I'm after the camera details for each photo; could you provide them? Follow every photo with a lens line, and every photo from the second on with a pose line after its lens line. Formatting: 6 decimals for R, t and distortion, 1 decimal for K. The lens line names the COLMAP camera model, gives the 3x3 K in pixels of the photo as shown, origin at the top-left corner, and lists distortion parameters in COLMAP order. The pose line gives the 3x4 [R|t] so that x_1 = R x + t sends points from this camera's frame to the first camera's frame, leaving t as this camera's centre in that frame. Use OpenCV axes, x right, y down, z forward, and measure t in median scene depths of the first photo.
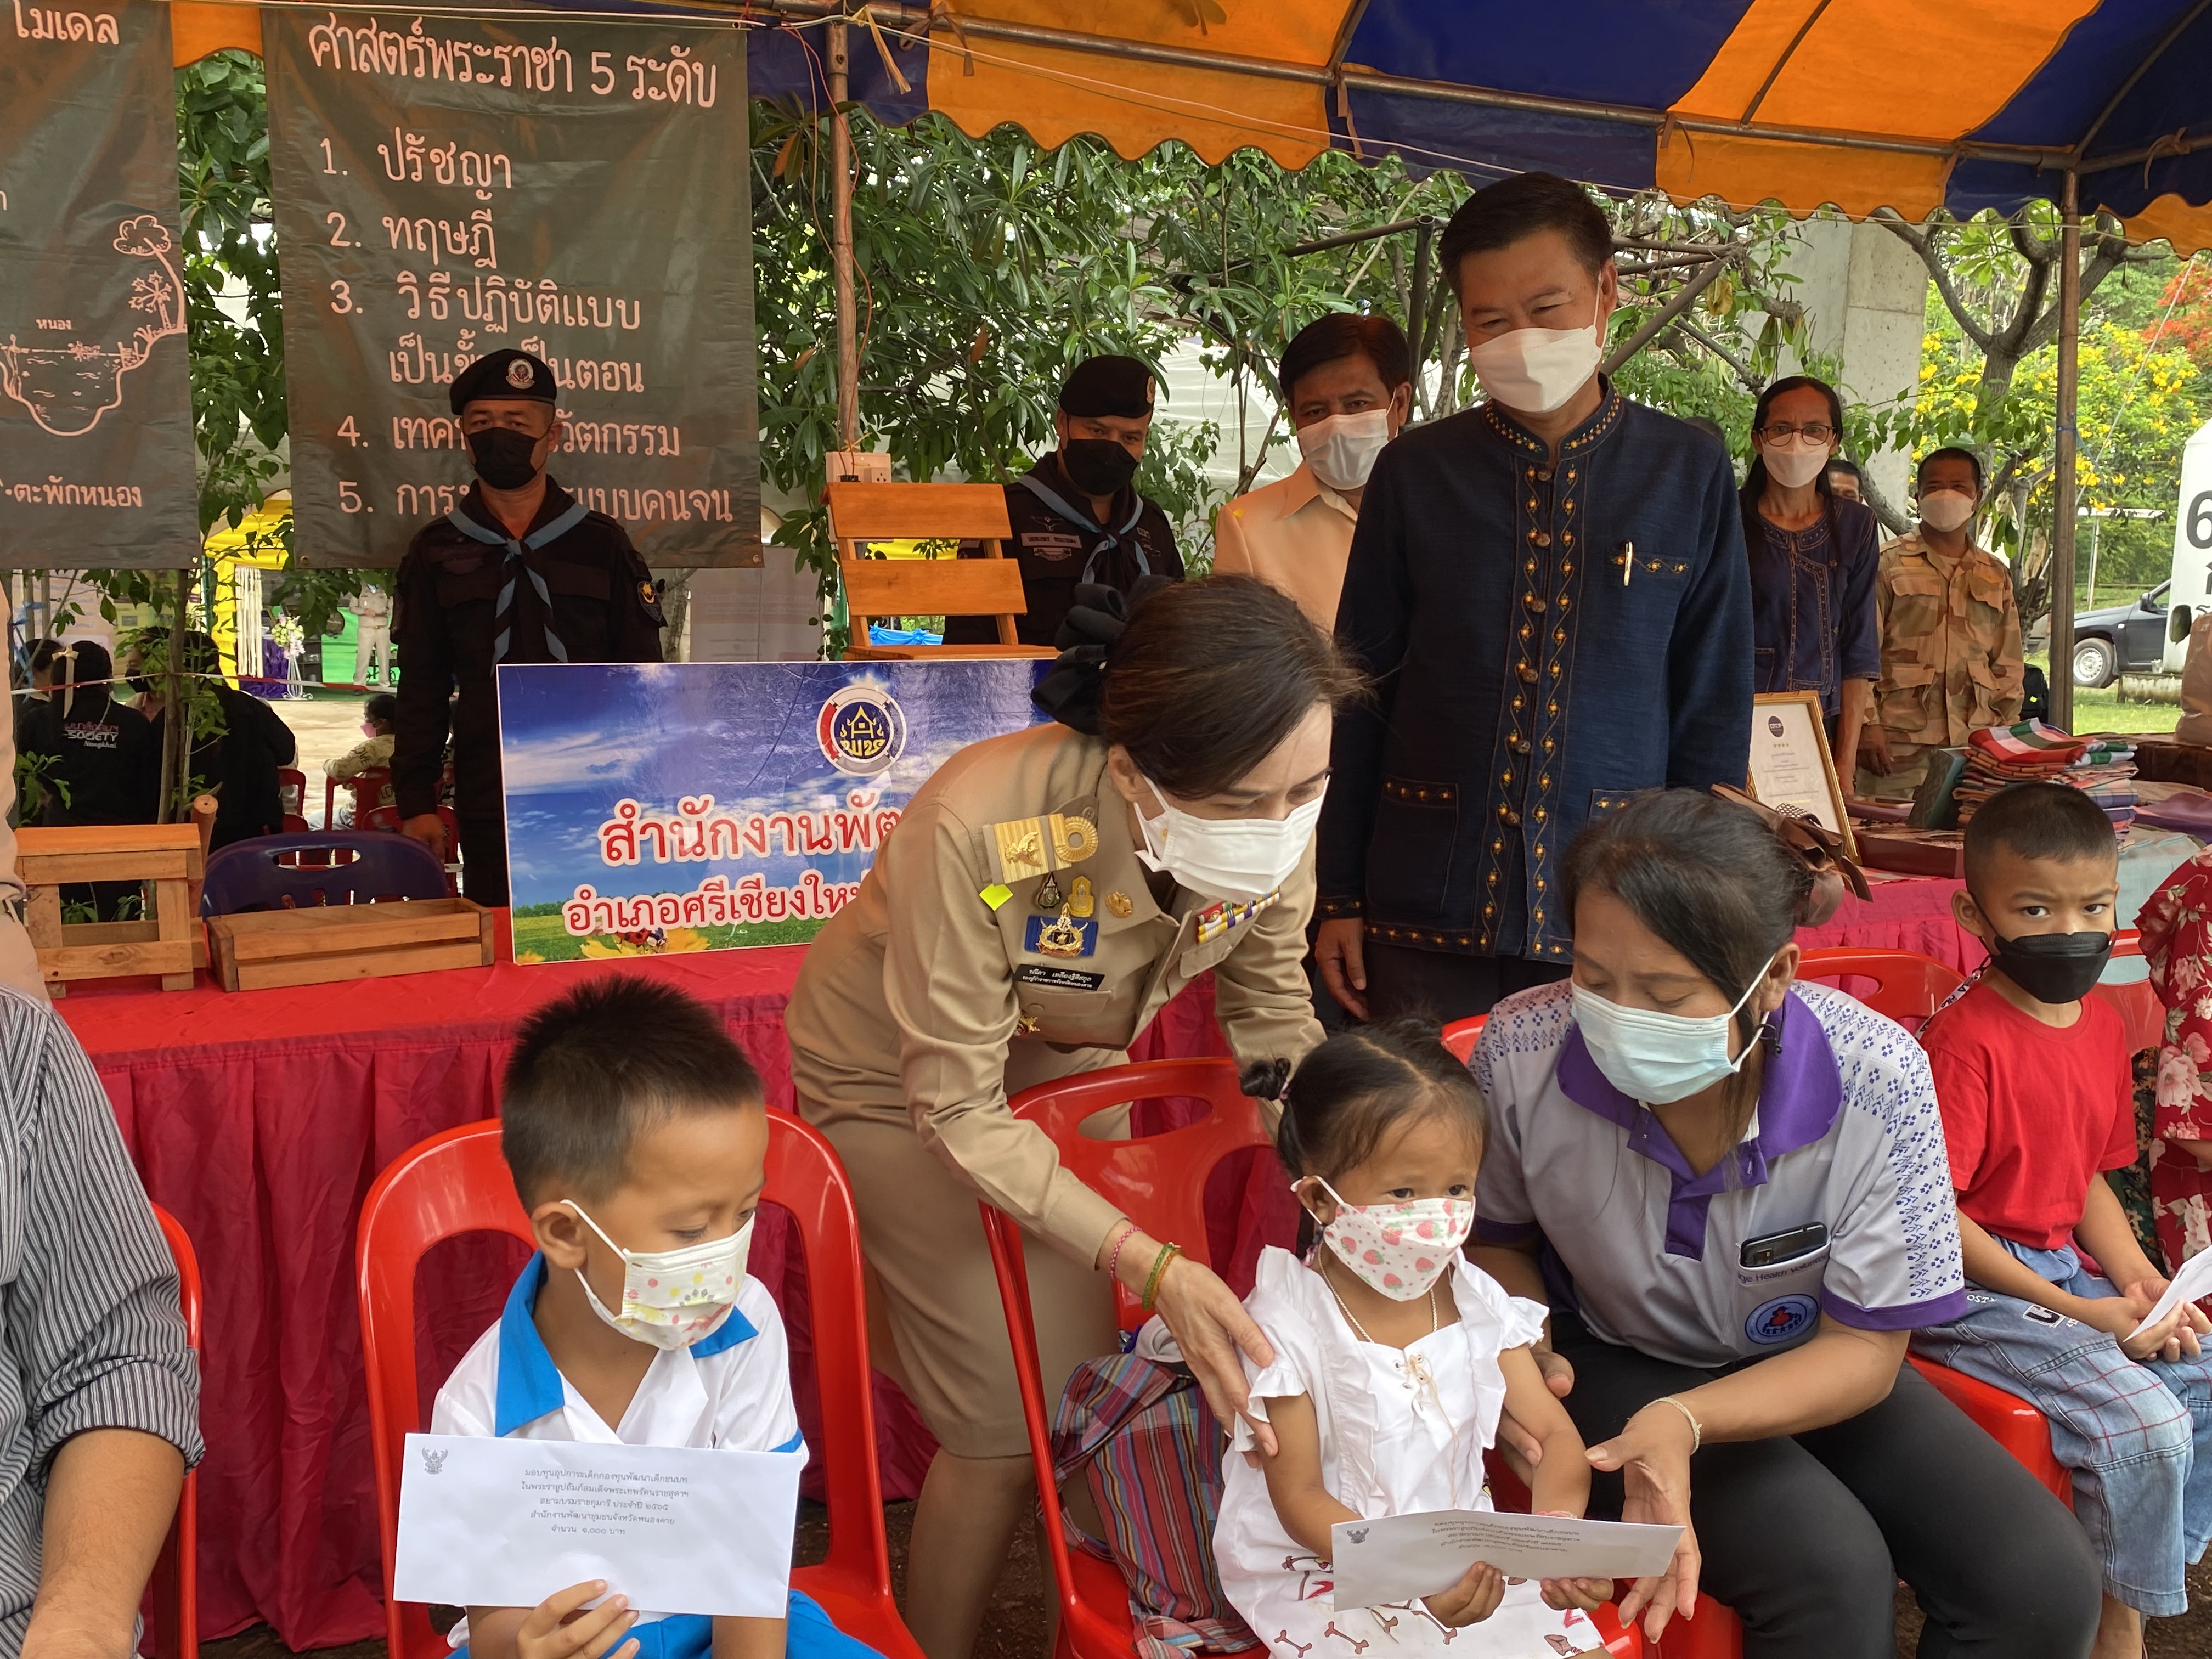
lens RADIAL K [[1993.5, 0, 1118.1], [0, 1993.5, 842.7], [0, 0, 1]] dist [-0.006195, 0.018449]
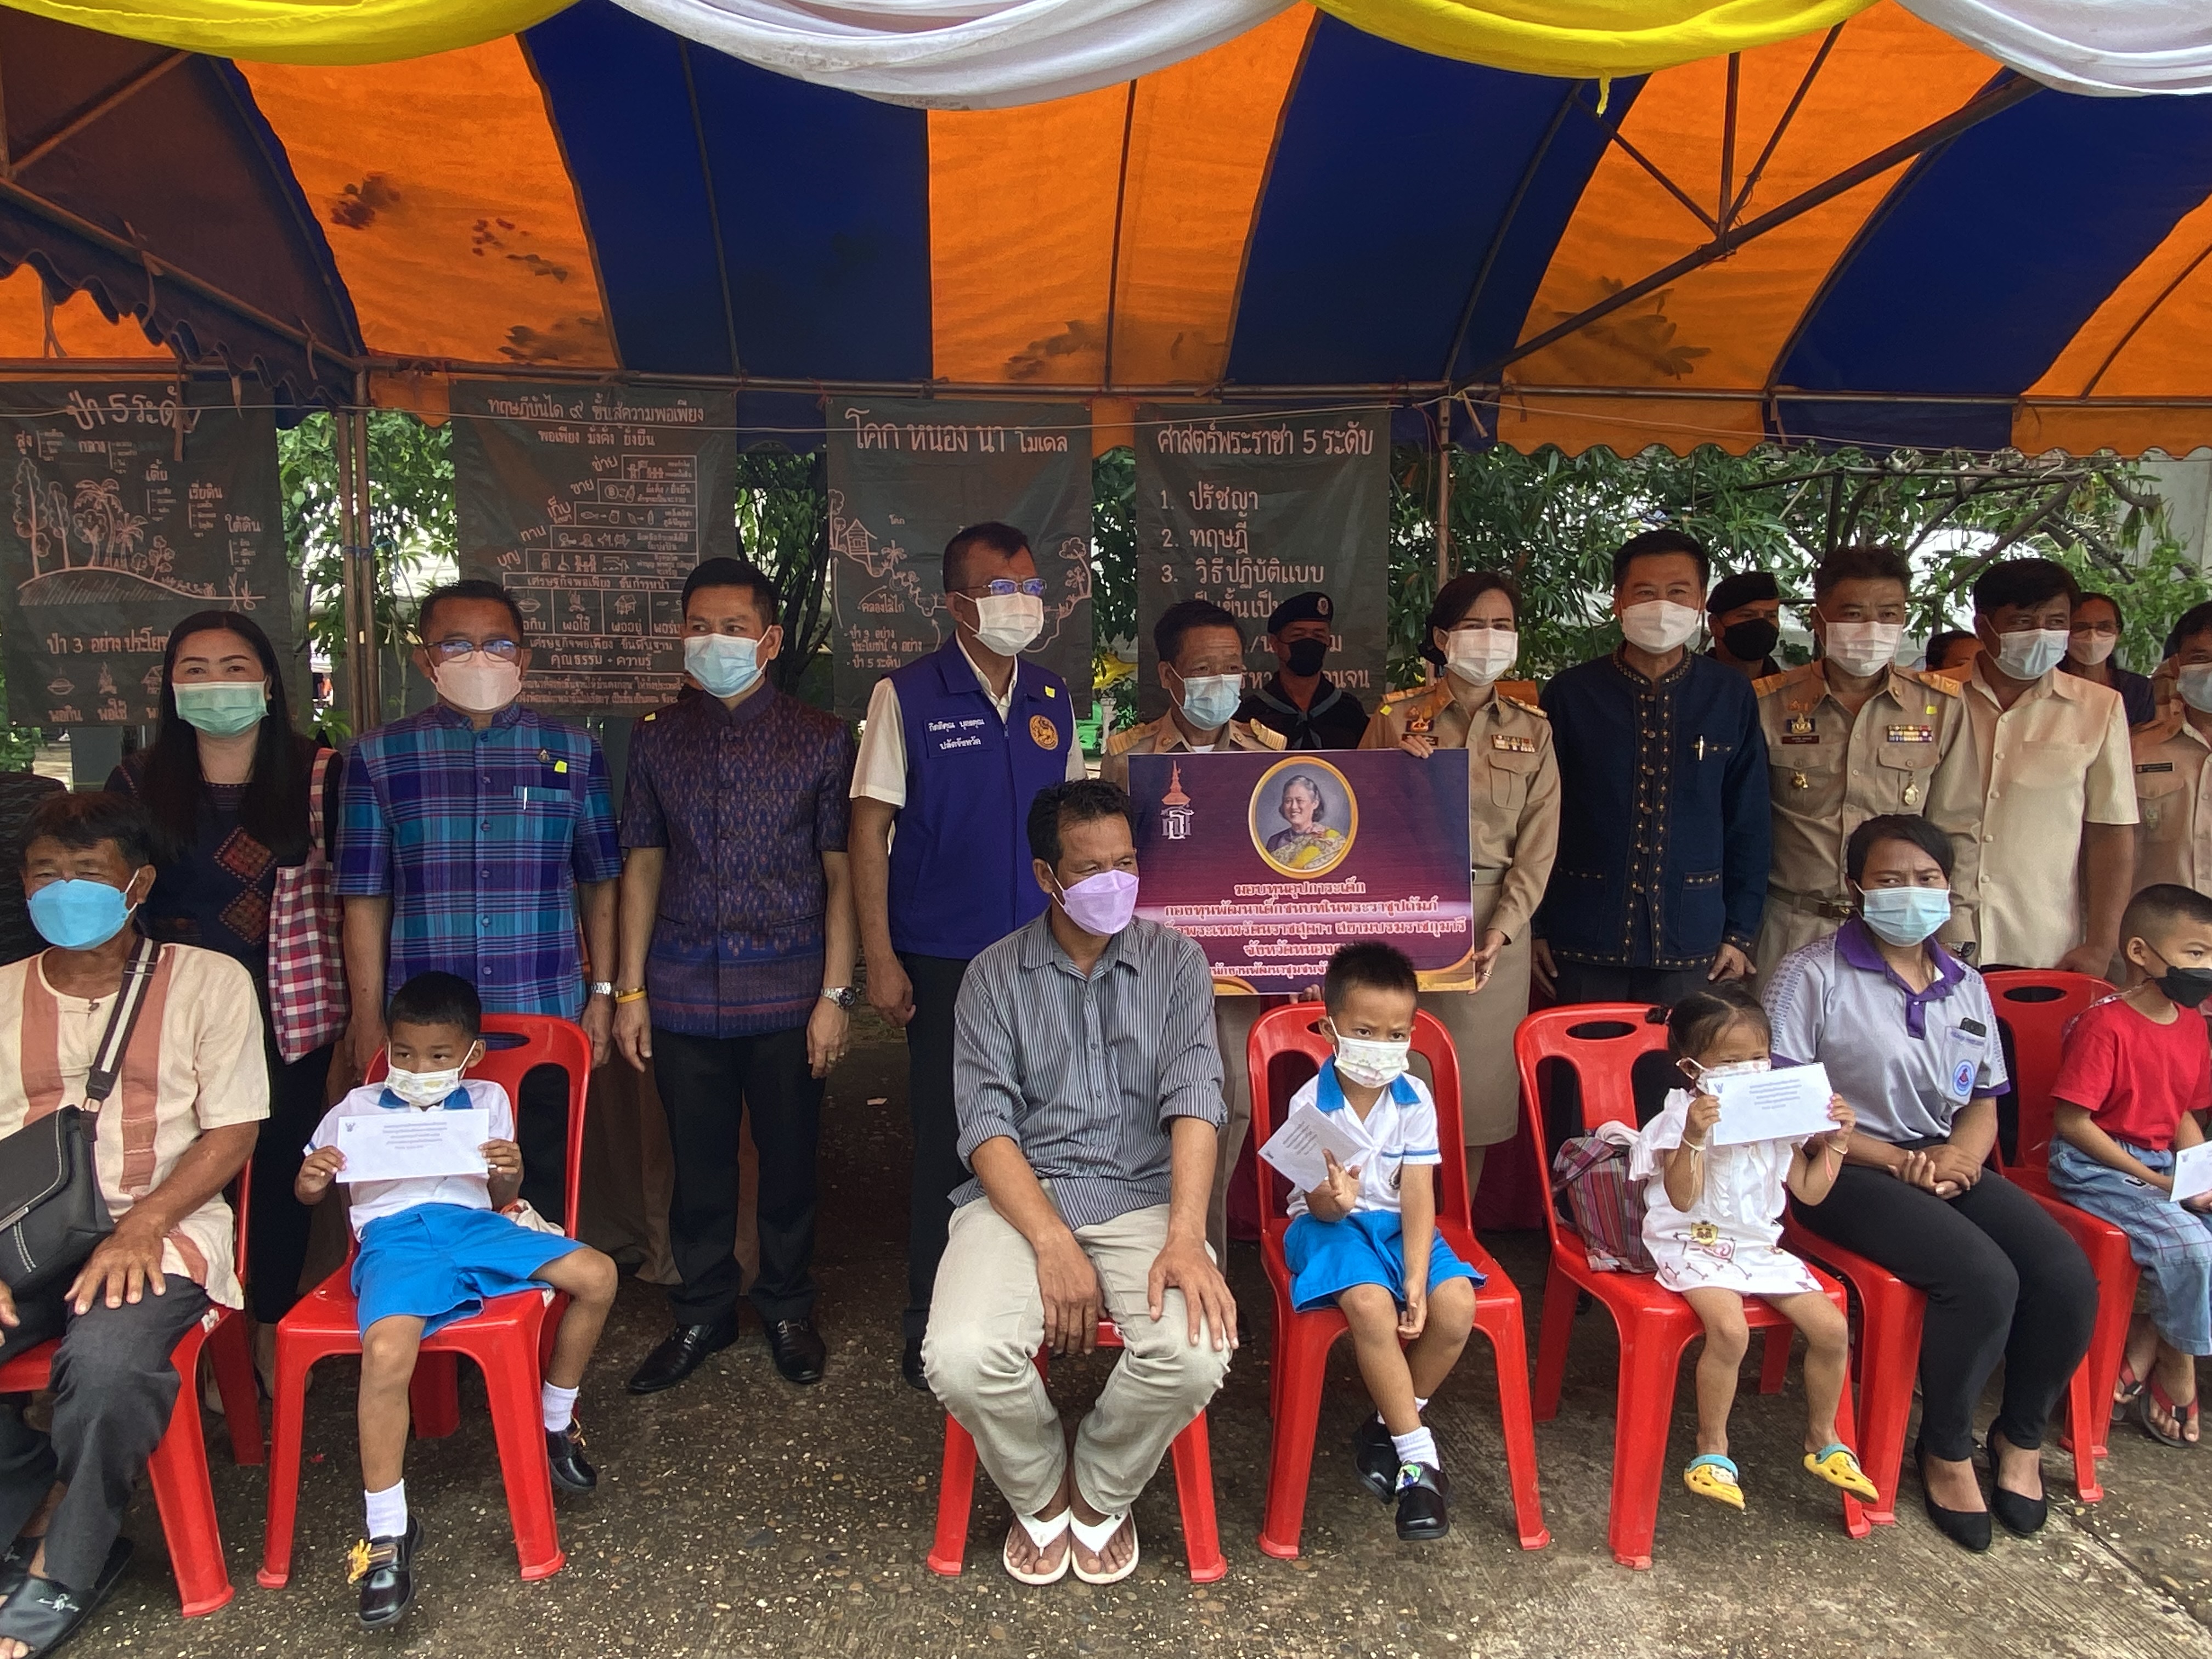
lens RADIAL K [[1407.8, 0, 1107.8], [0, 1407.8, 845.1], [0, 0, 1]] dist [0.048714, -0.052413]
pose [[0.942438, 0.034364, -0.332612, 0.004719], [-0.038218, 0.999257, -0.005048, -0.011771], [0.332191, 0.017469, 0.943050, -0.251576]]
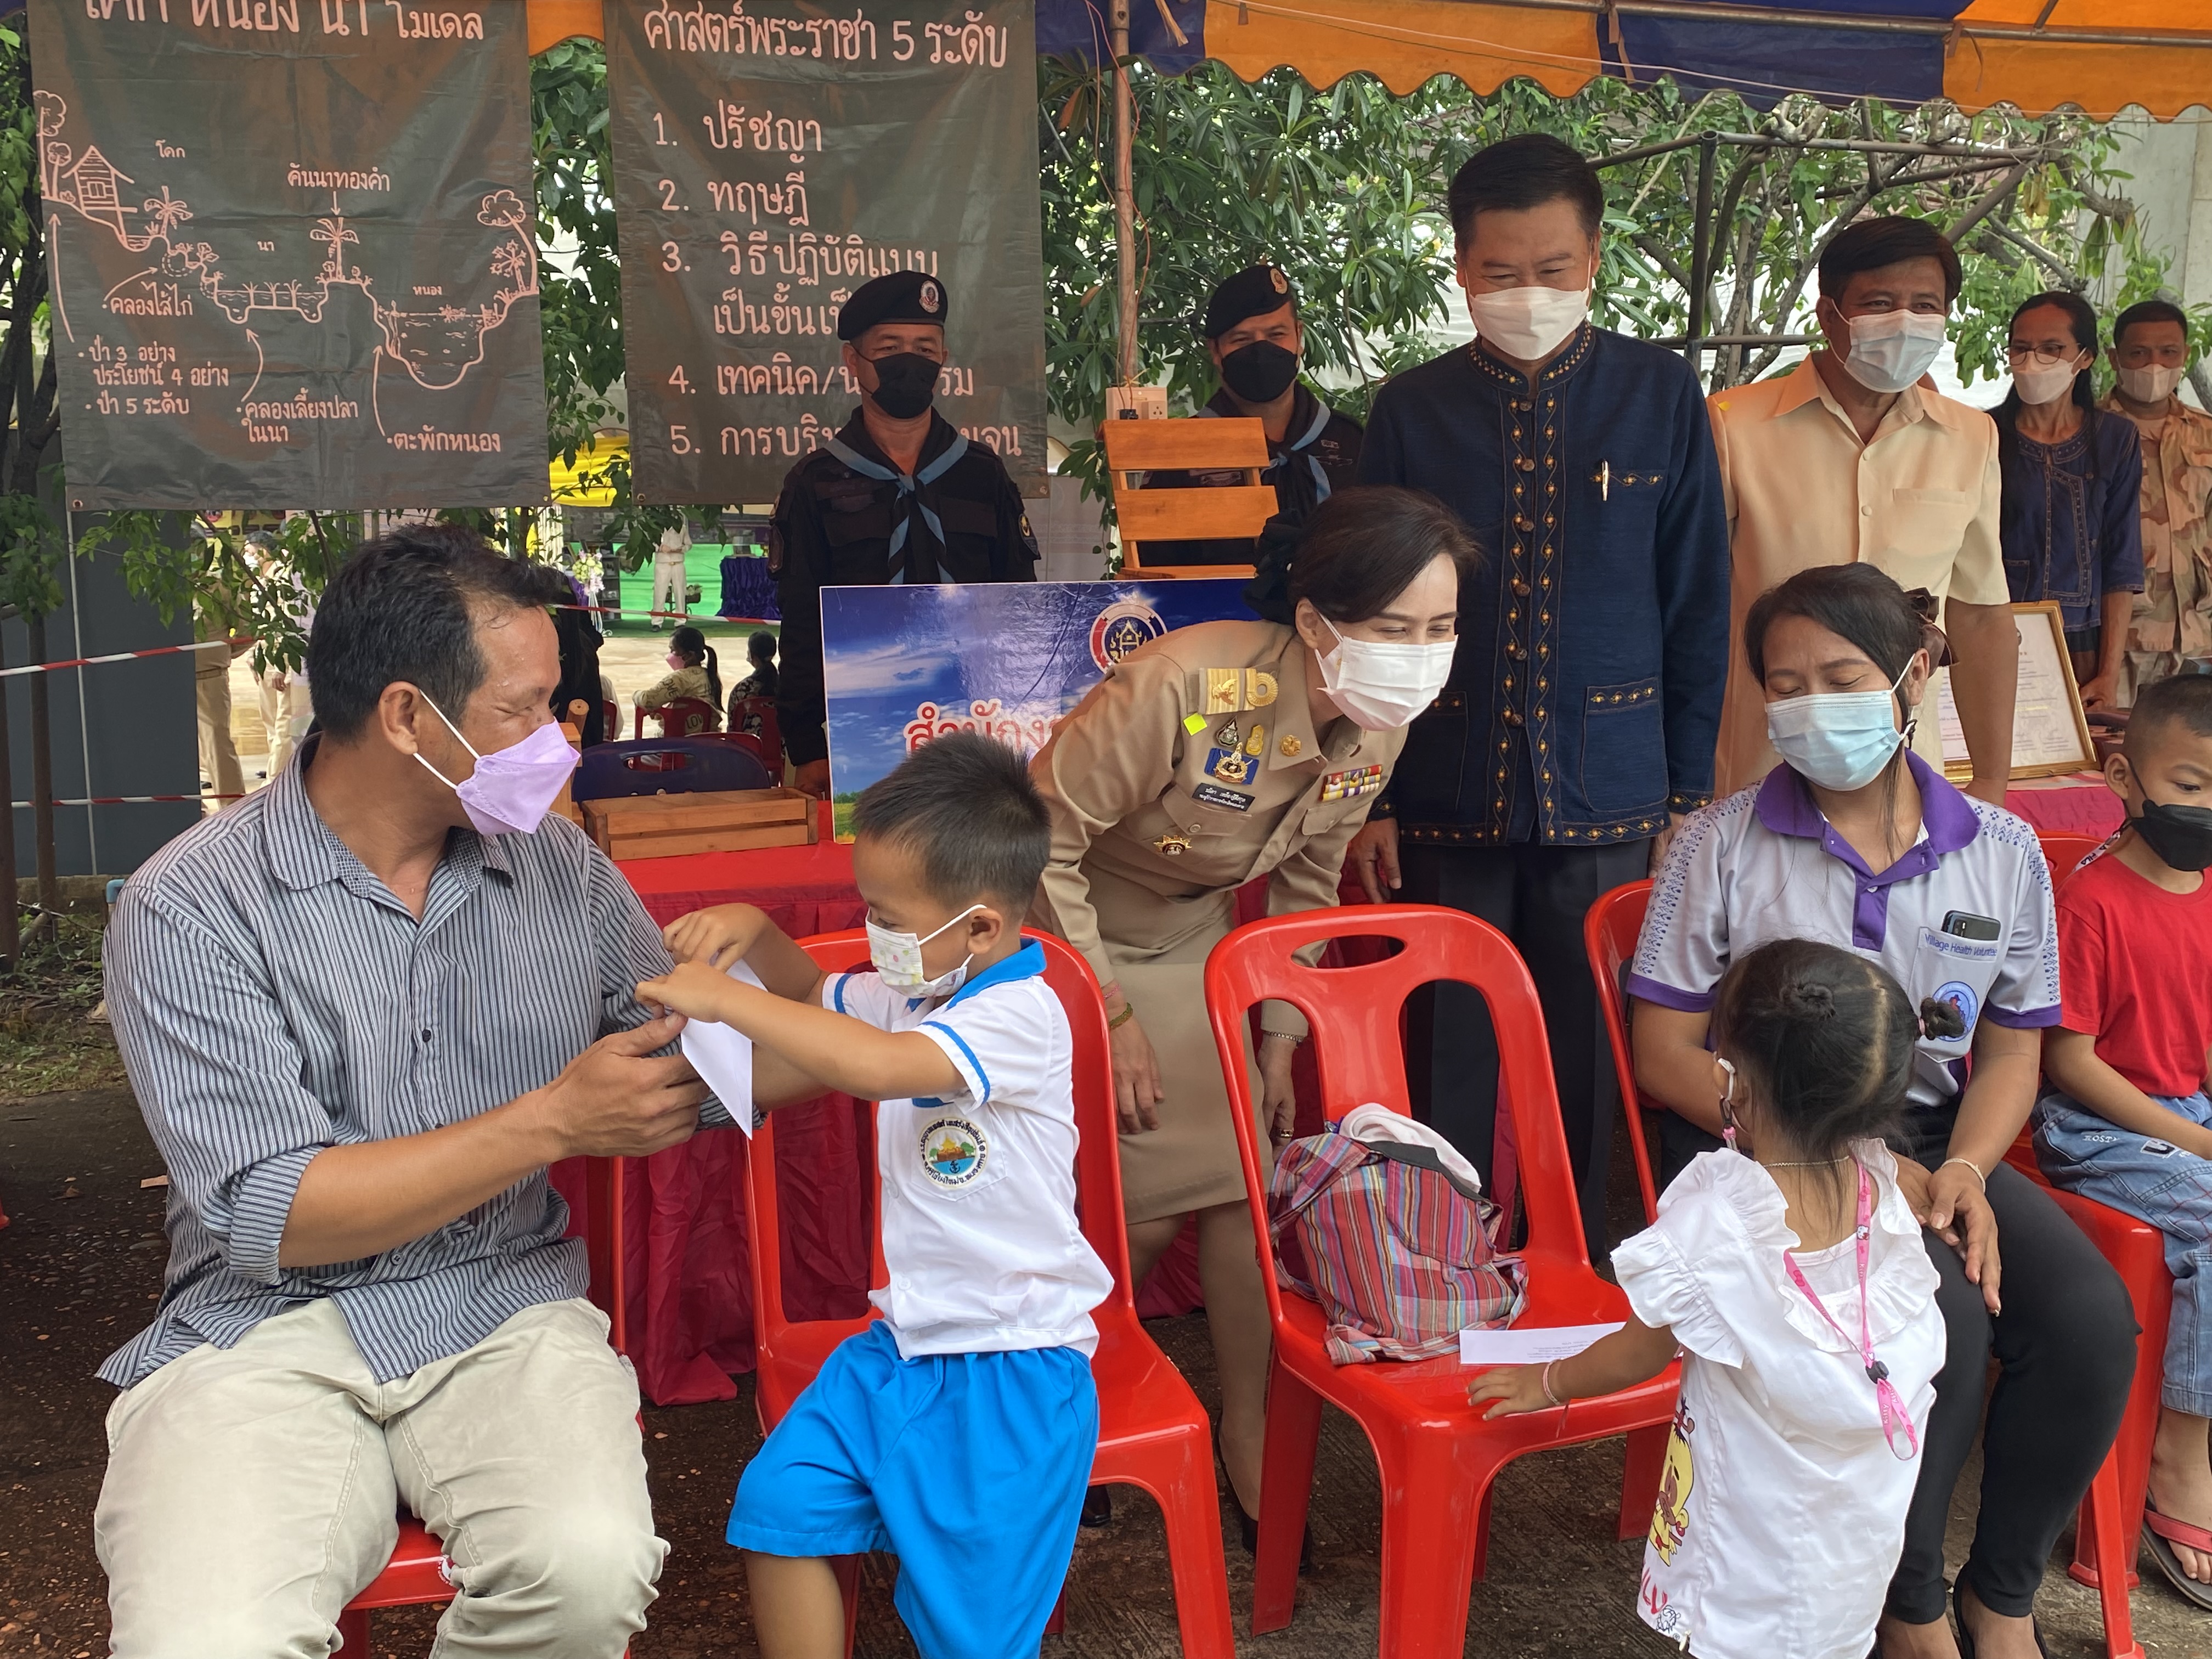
lens RADIAL K [[2115.3, 0, 1160.0], [0, 2115.3, 808.6], [0, 0, 1]] dist [0.002803, 0.000000]
pose [[0.991811, 0.003003, -0.127682, 0.027108], [-0.001584, 0.999936, 0.011211, 0.016849], [0.127707, -0.010917, 0.991752, -0.125222]]
